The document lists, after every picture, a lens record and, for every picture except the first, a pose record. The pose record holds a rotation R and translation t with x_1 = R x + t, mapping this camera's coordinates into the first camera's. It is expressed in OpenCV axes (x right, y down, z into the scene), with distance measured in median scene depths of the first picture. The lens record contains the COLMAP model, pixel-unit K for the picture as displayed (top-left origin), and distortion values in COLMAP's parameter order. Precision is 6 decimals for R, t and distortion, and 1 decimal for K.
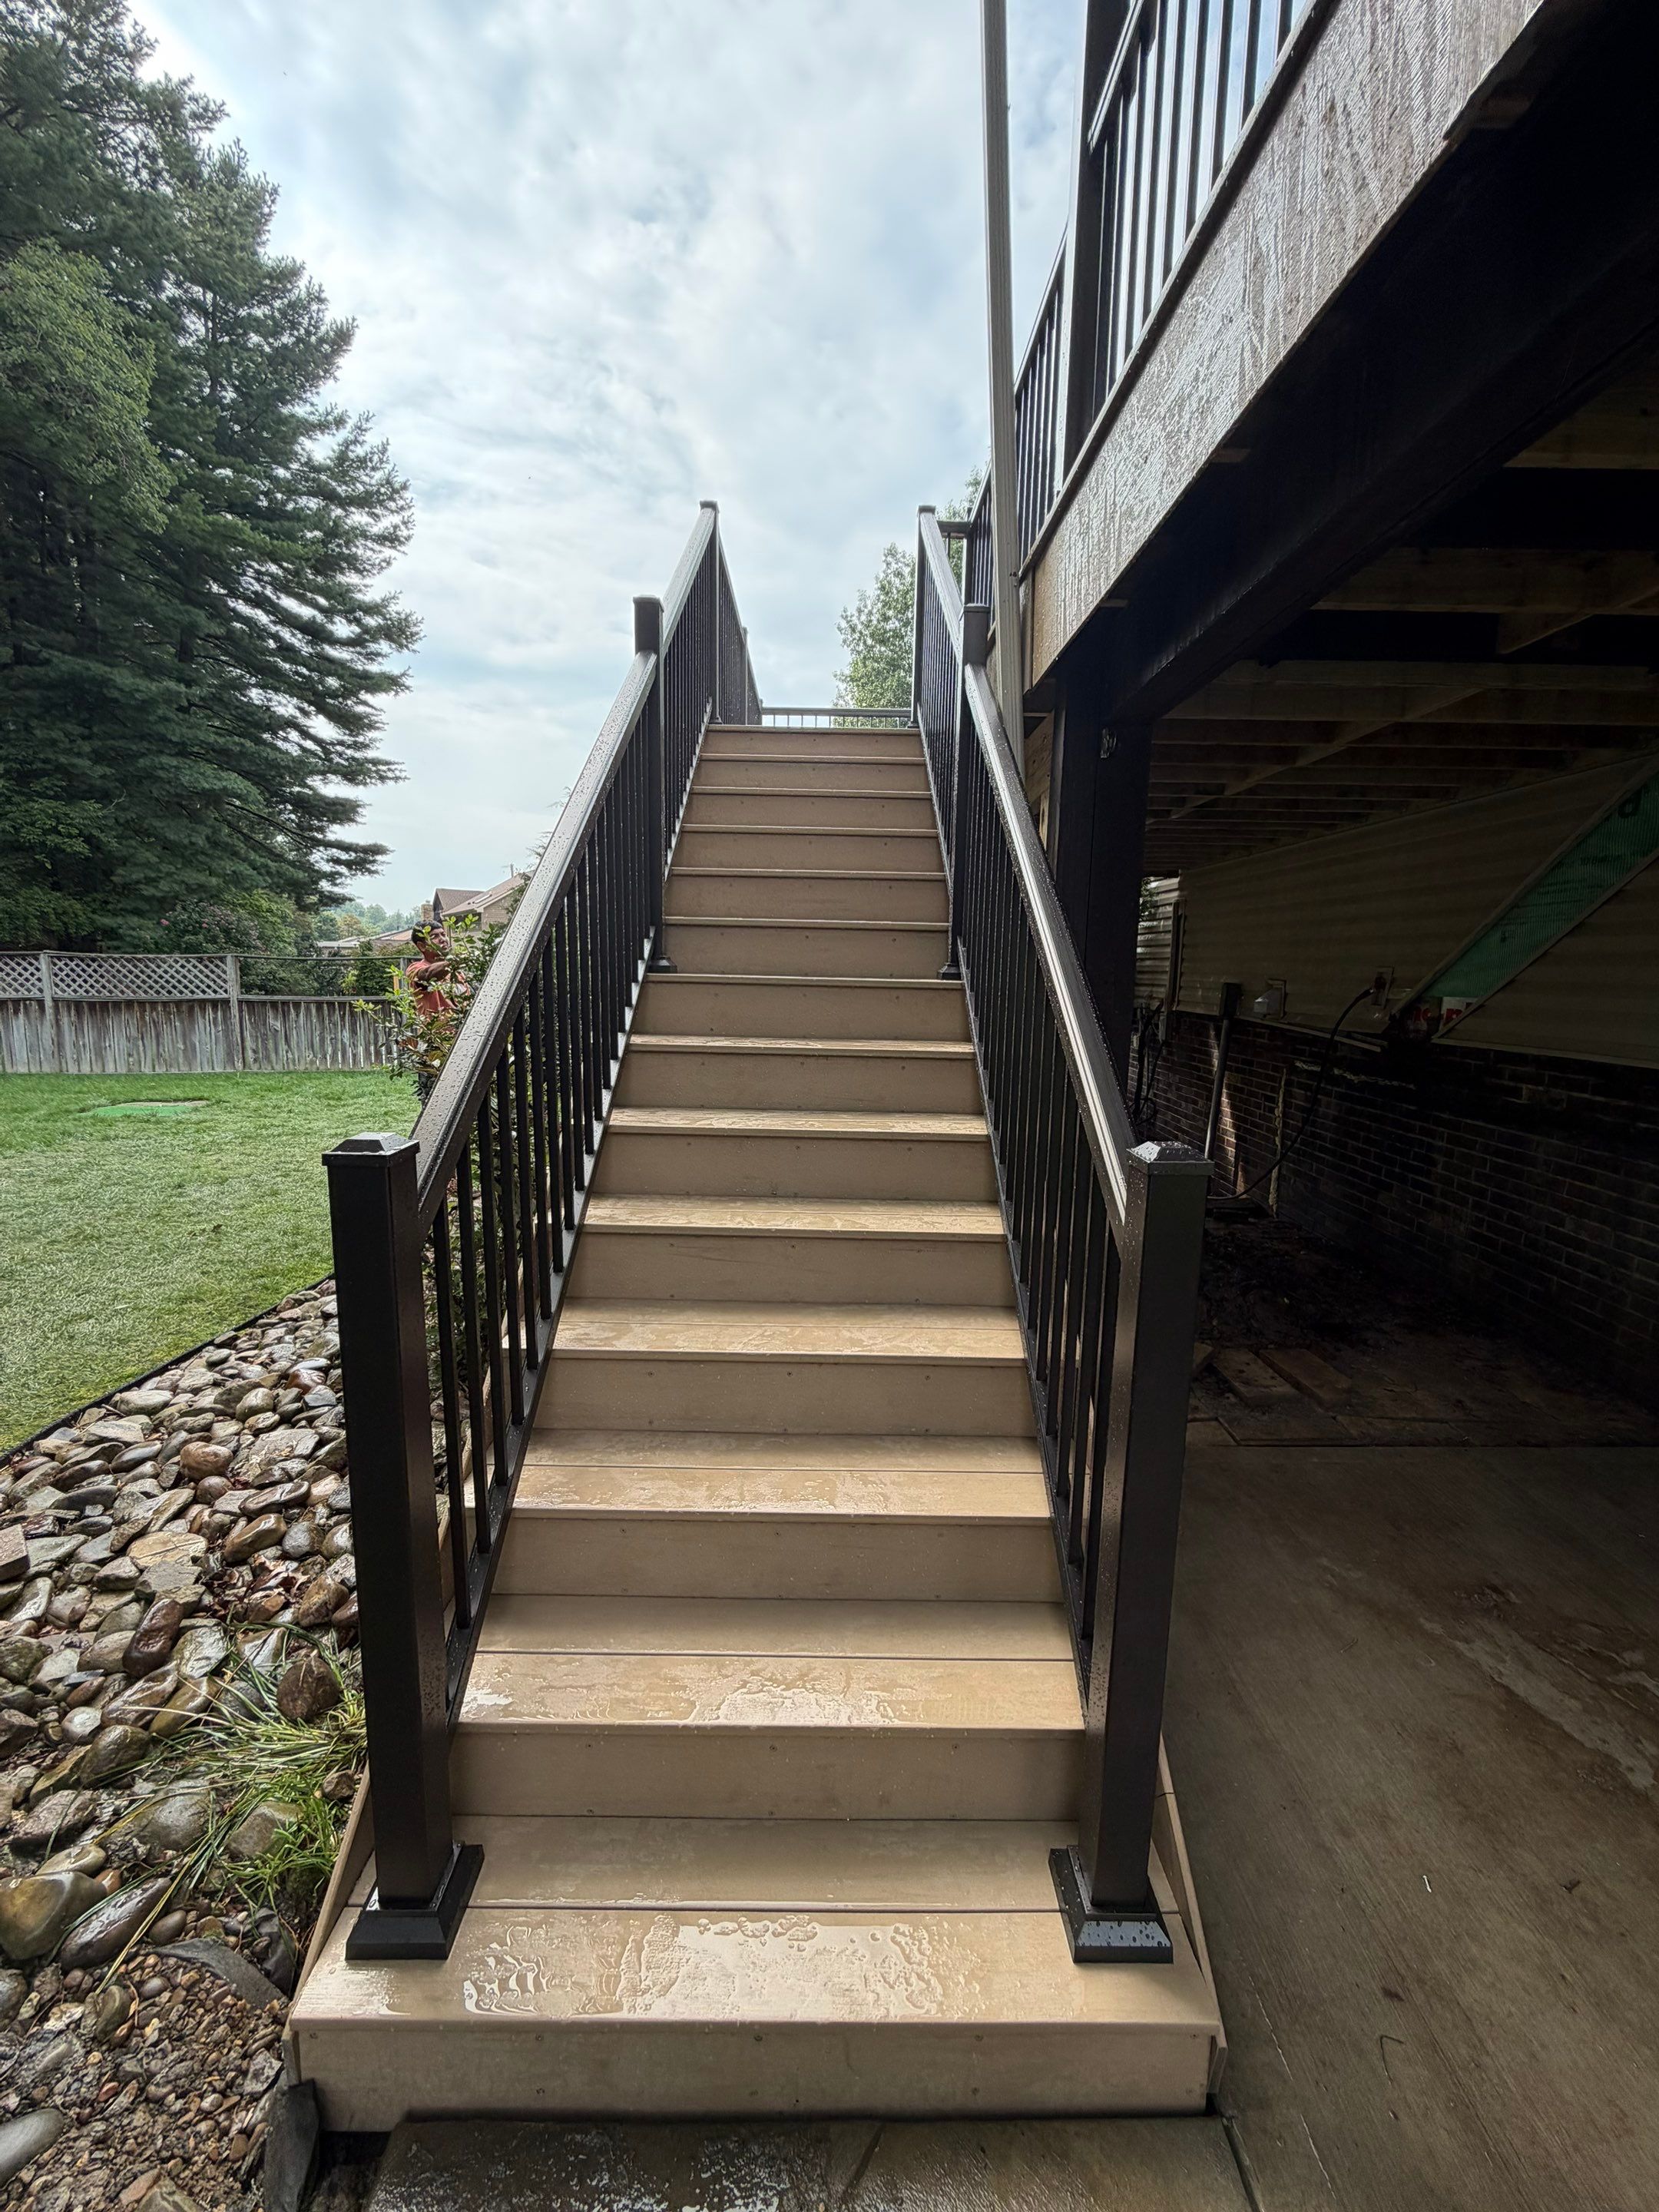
lens RADIAL K [[879.1, 0, 823.5], [0, 879.1, 1098.0], [0, 0, 1]] dist [-0.000659, -0.000431]
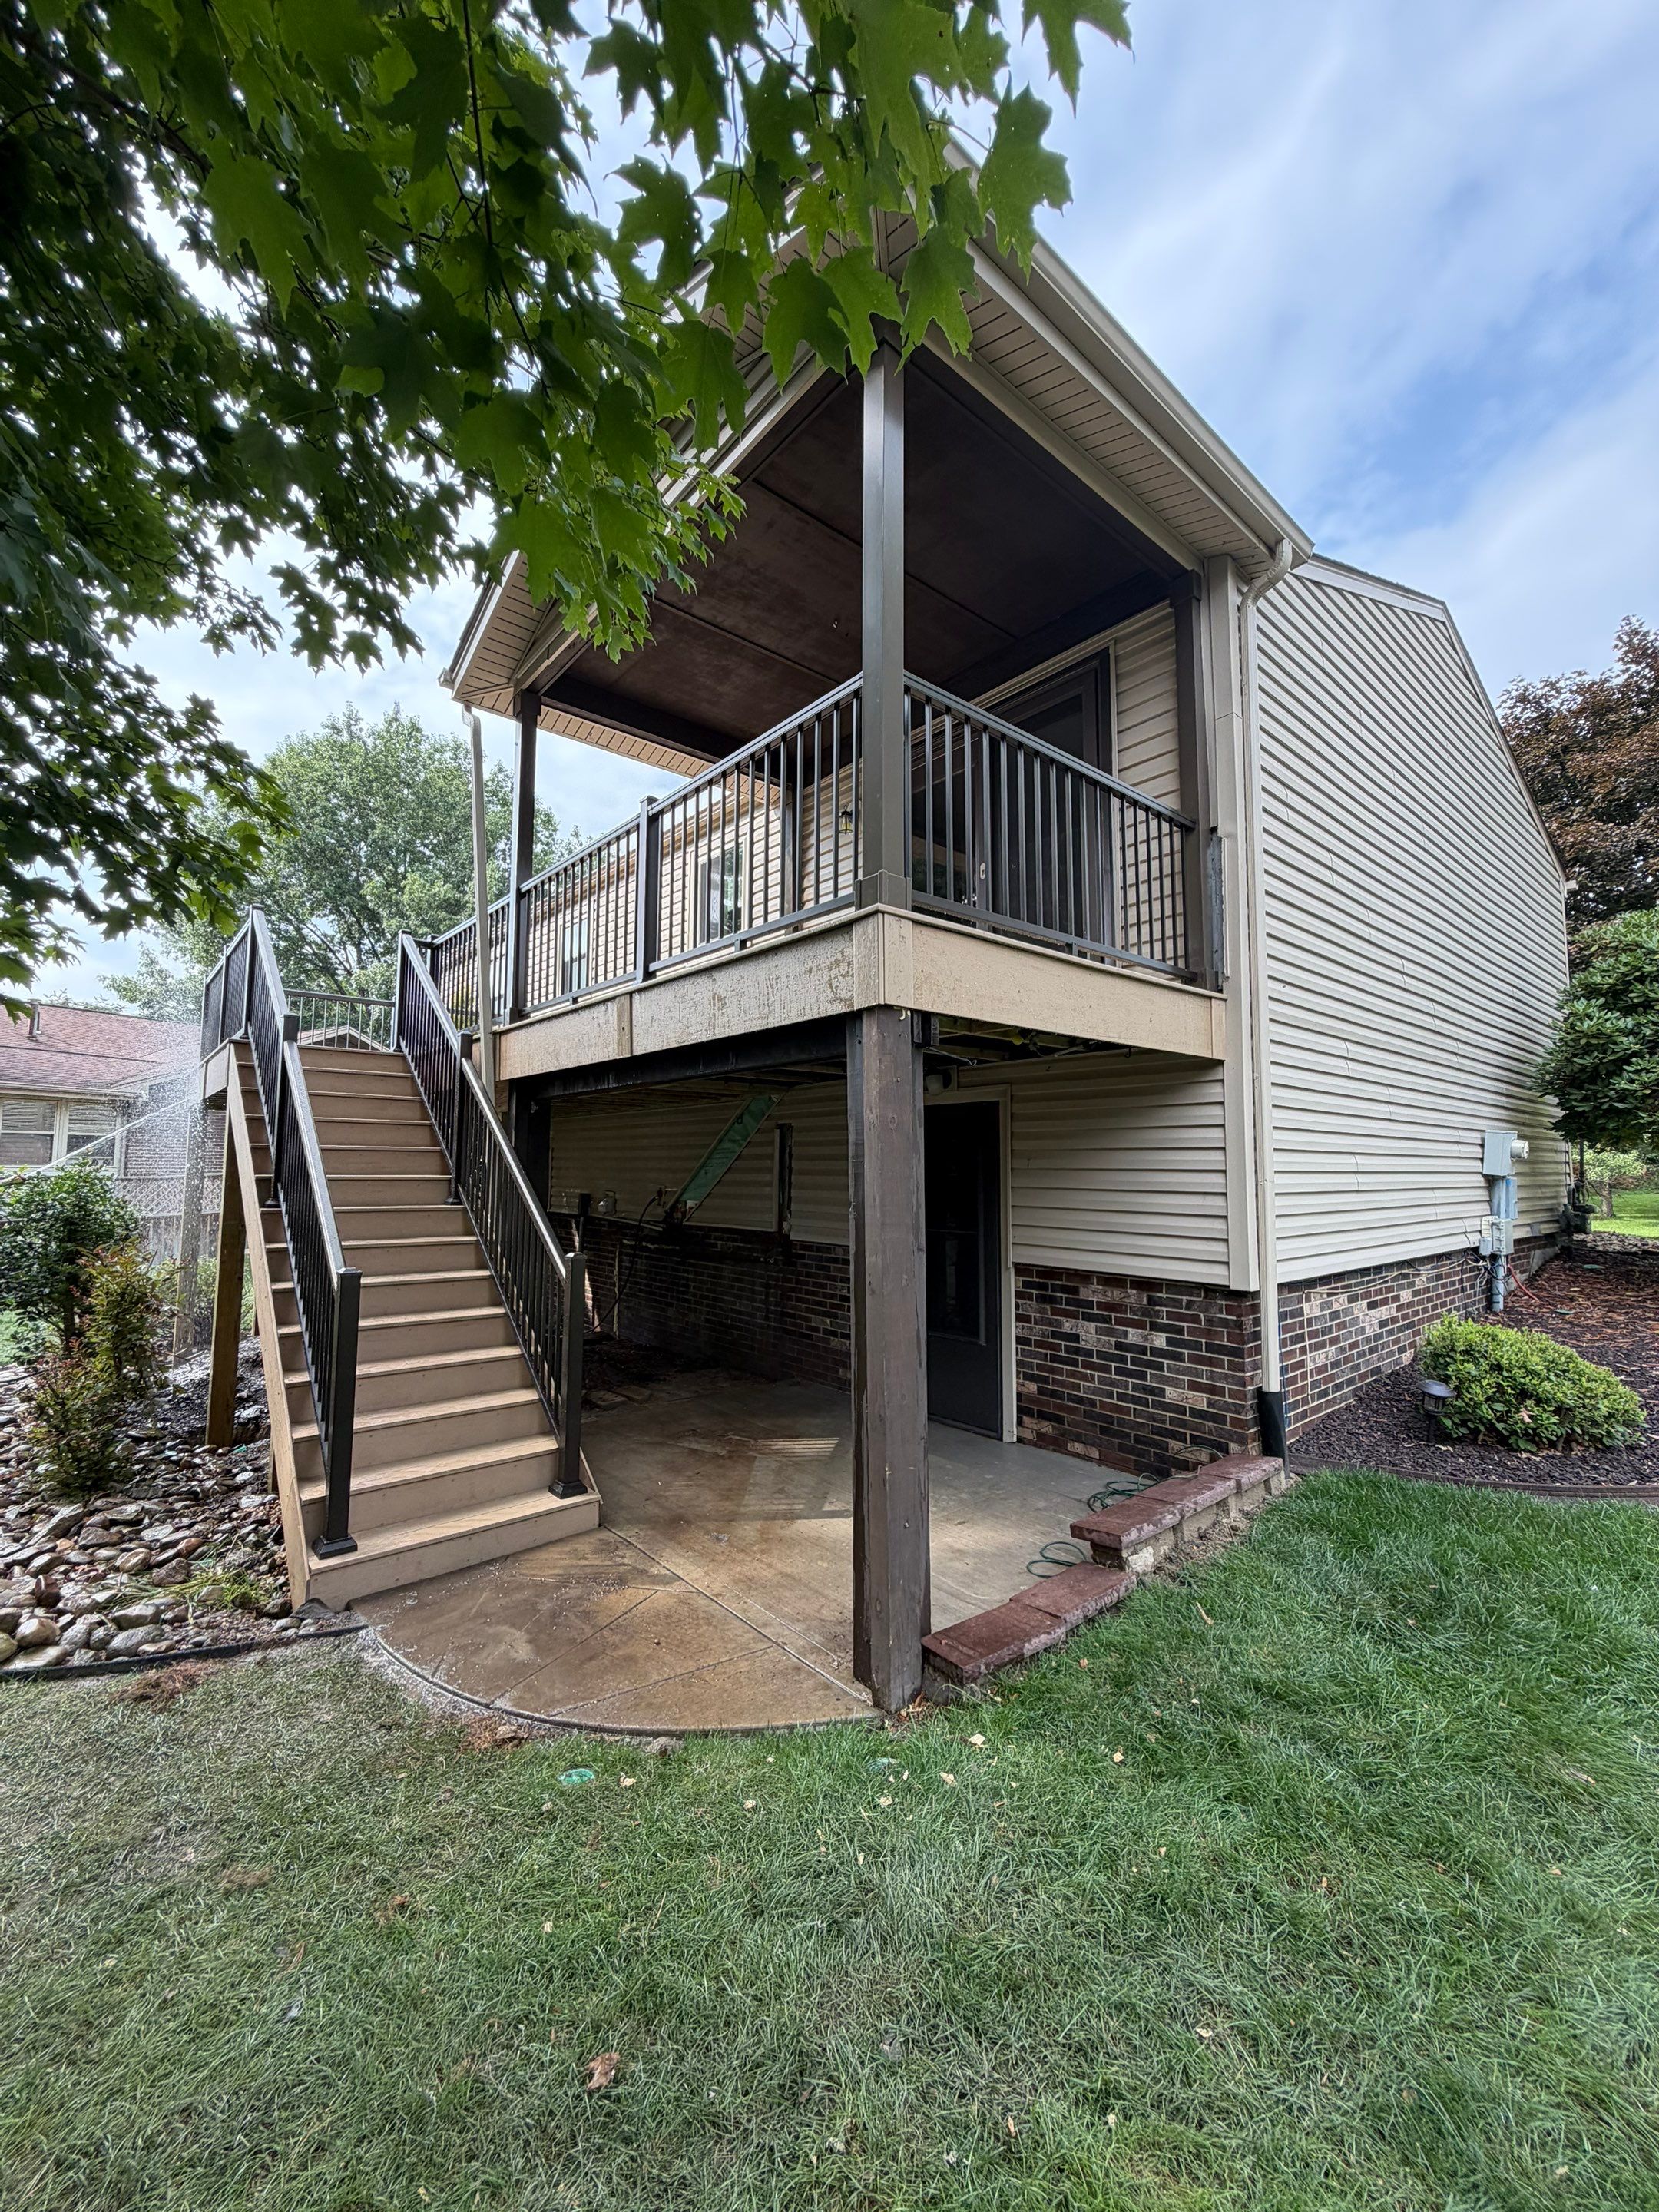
lens RADIAL K [[879.1, 0, 823.5], [0, 879.1, 1098.0], [0, 0, 1]] dist [-0.000659, -0.000431]
pose [[0.764886, 0.040565, 0.642888, -0.382229], [0.103499, 0.977310, -0.184807, 0.063973], [-0.635797, 0.207894, 0.743332, -0.805472]]
